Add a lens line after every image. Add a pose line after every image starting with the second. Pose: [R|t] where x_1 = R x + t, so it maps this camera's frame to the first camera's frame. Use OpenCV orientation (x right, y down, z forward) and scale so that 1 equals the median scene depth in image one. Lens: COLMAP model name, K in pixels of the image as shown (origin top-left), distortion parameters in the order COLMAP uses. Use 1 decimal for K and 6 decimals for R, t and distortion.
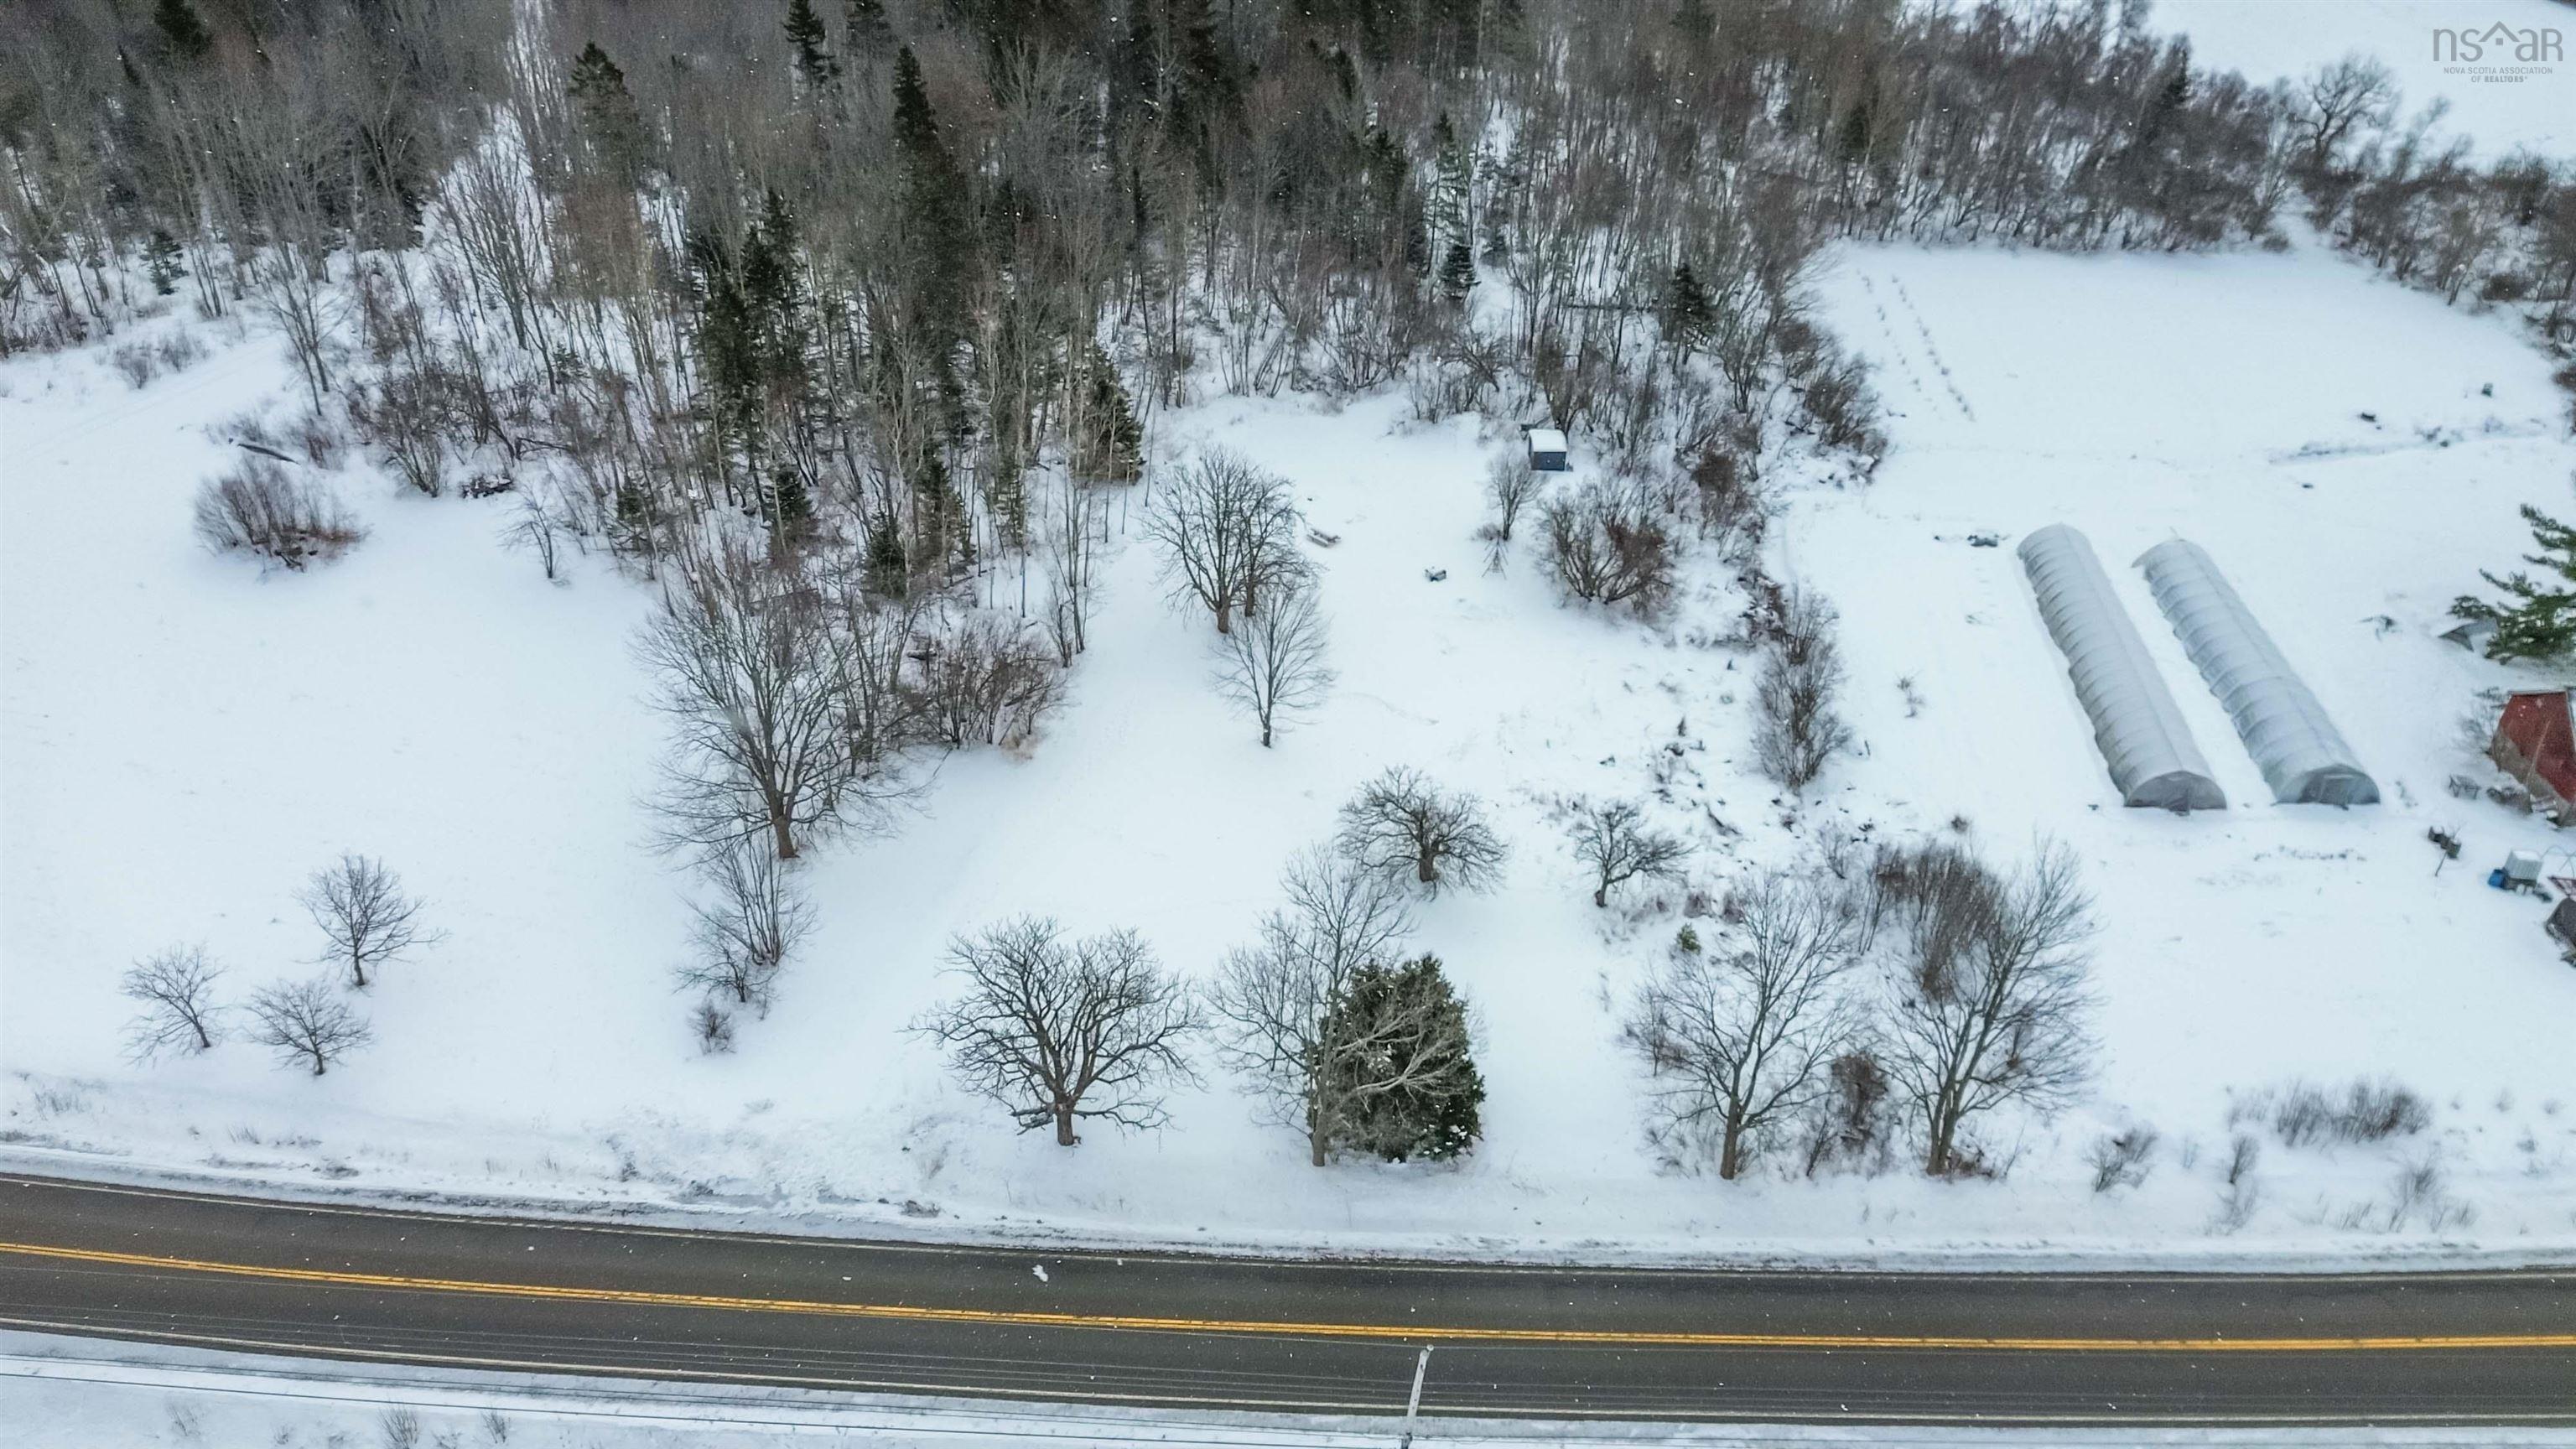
lens RADIAL K [[1804.3, 0, 1299.7], [0, 1804.3, 721.6], [0, 0, 1]] dist [0.095762, -0.115831]
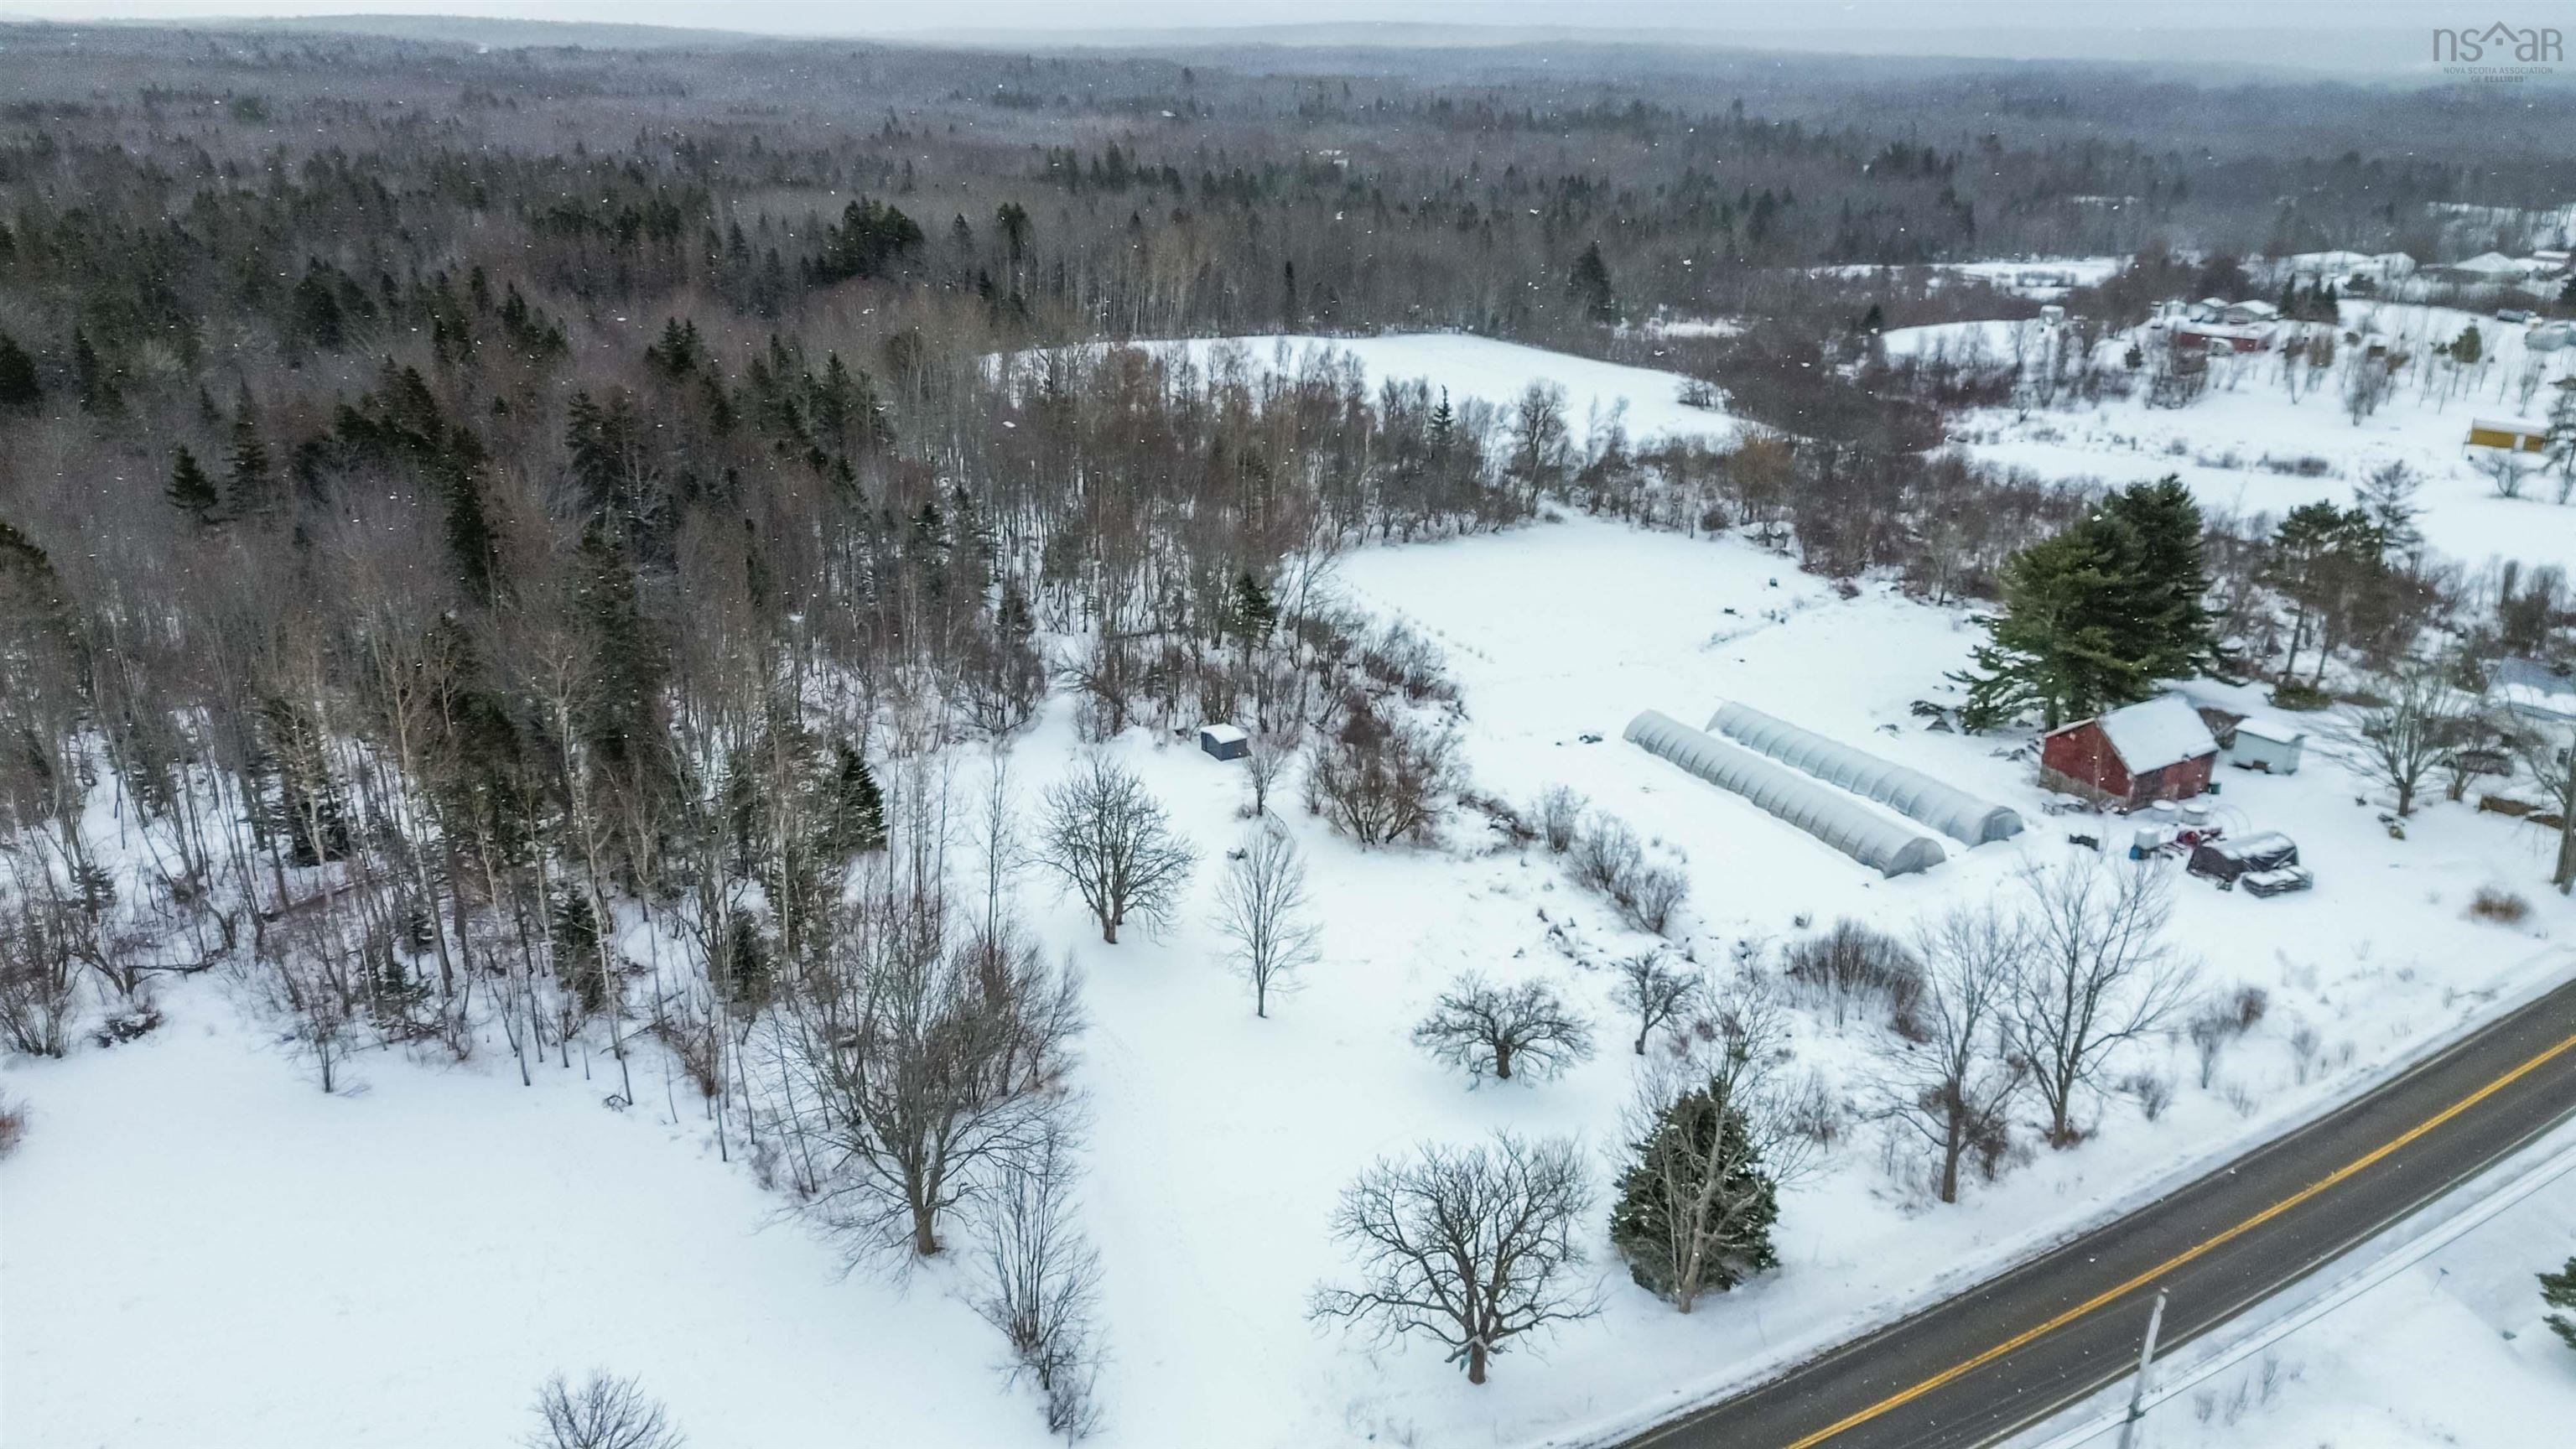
lens RADIAL K [[1810.2, 0, 1296.5], [0, 1810.2, 720.7], [0, 0, 1]] dist [0.077721, -0.073535]
pose [[0.849897, -0.182746, 0.494247, -0.340817], [0.291750, 0.944251, -0.152553, 0.012479], [-0.438814, 0.273851, 0.855832, 0.067663]]
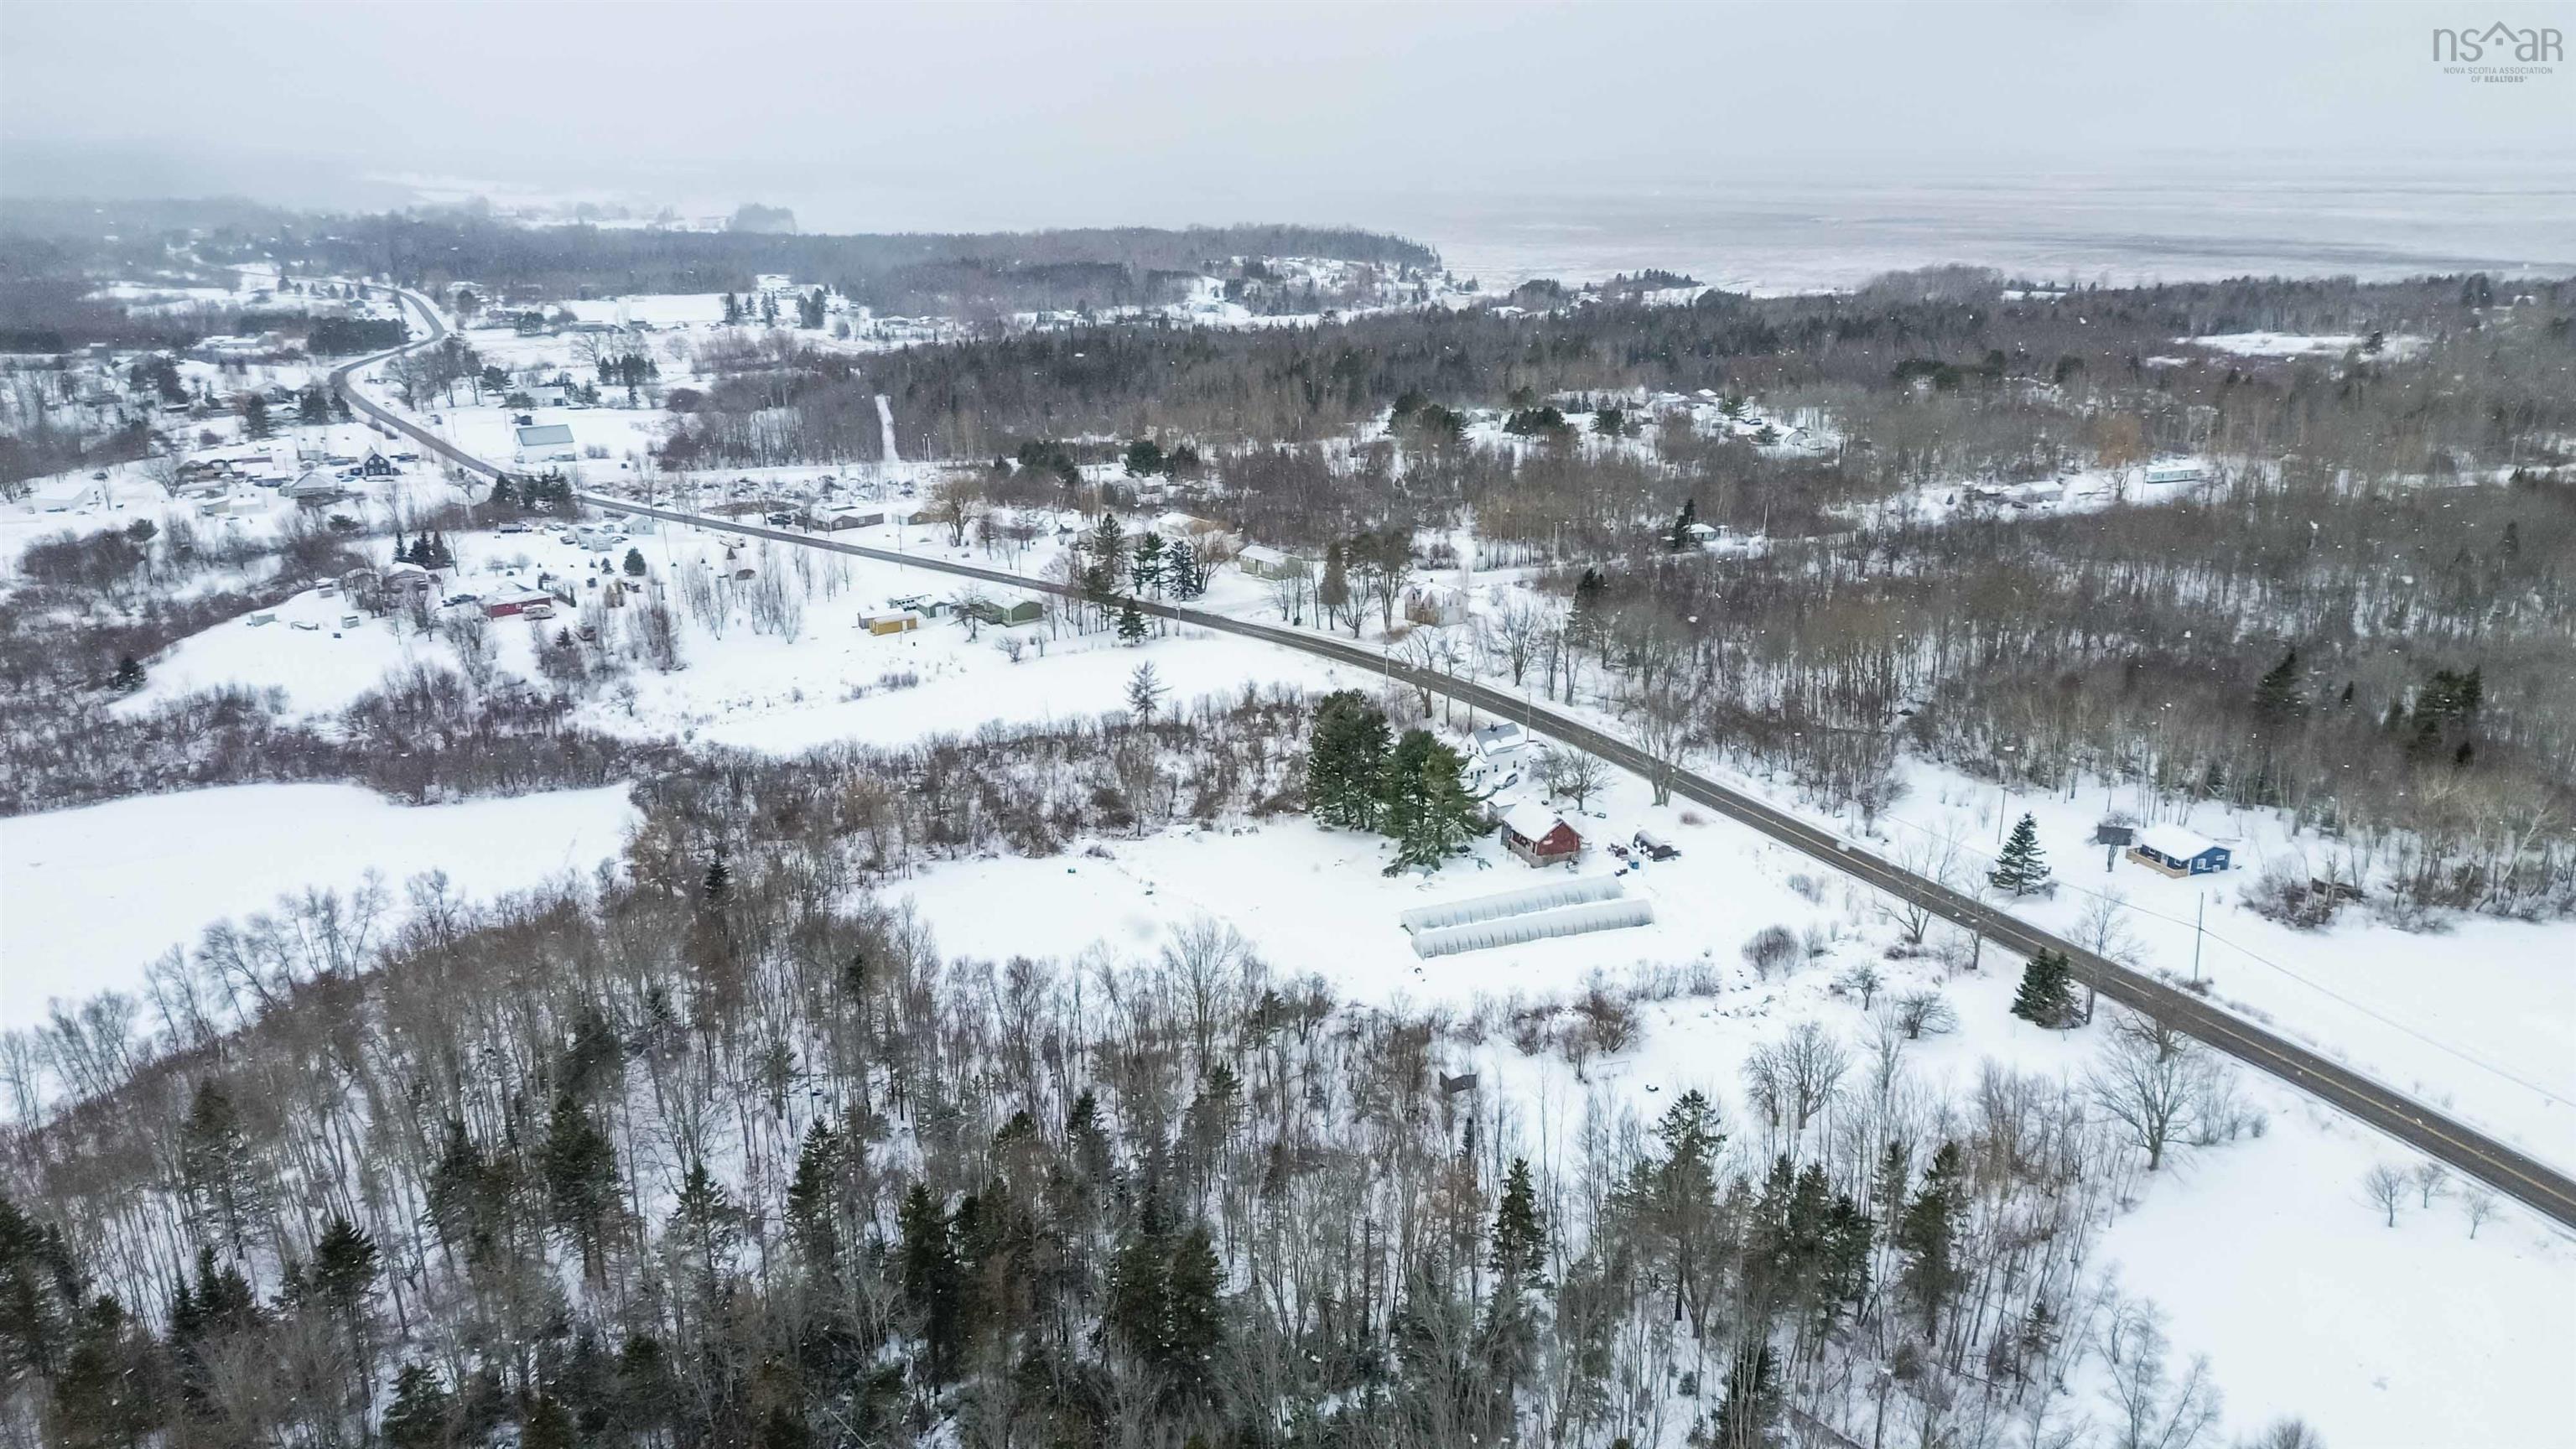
lens RADIAL K [[1801.6, 0, 1286.1], [0, 1801.6, 726.4], [0, 0, 1]] dist [0.079846, -0.074939]
pose [[-0.398634, -0.288883, 0.870424, -0.957601], [0.508000, 0.720638, 0.471823, -1.073722], [-0.763562, 0.630260, -0.140518, 1.102012]]
